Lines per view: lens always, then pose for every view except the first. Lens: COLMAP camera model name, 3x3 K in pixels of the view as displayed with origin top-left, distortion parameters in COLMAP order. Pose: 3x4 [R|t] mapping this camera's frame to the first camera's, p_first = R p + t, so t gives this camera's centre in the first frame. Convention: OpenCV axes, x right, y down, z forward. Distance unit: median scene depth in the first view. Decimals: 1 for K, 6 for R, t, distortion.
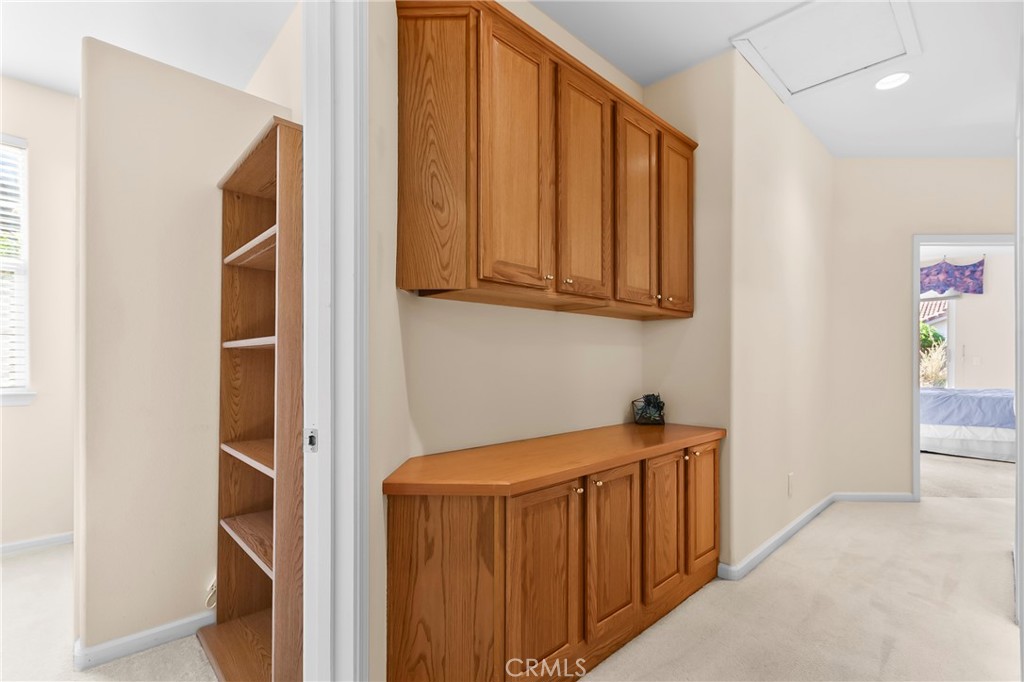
lens RADIAL K [[467.3, 0, 517.2], [0, 467.3, 355.7], [0, 0, 1]] dist [0.007211, -0.003776]
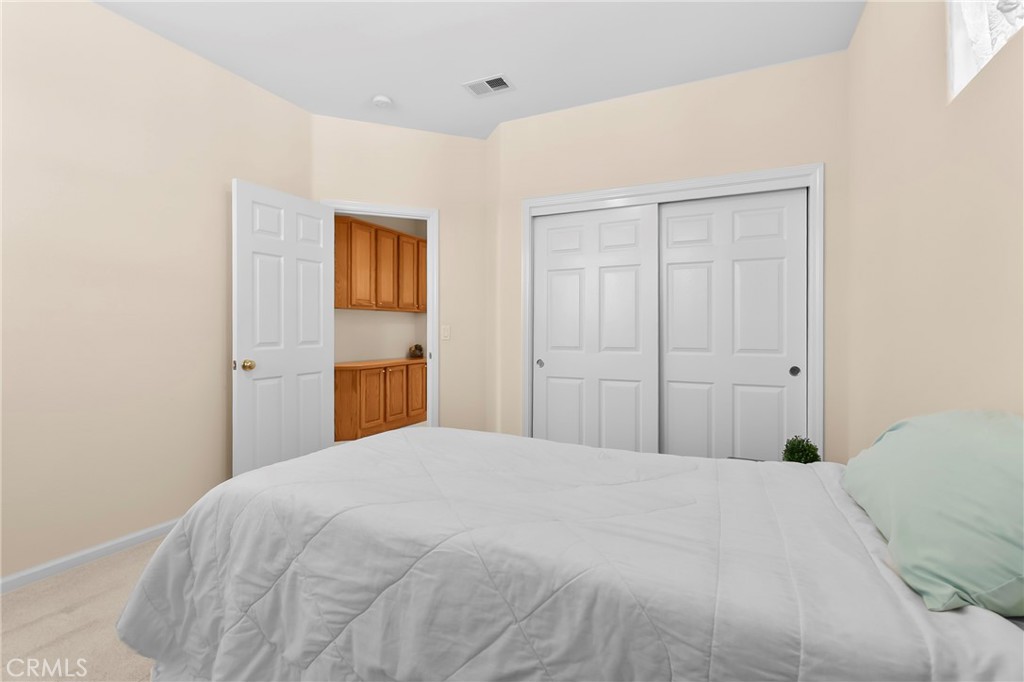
lens RADIAL K [[482.2, 0, 510.0], [0, 482.2, 327.6], [0, 0, 1]] dist [0.001339, -0.000666]
pose [[0.936229, 0.003335, 0.351376, -0.189174], [-0.005376, 0.999974, 0.004832, -0.023180], [-0.351350, -0.006413, 0.936222, -2.084482]]
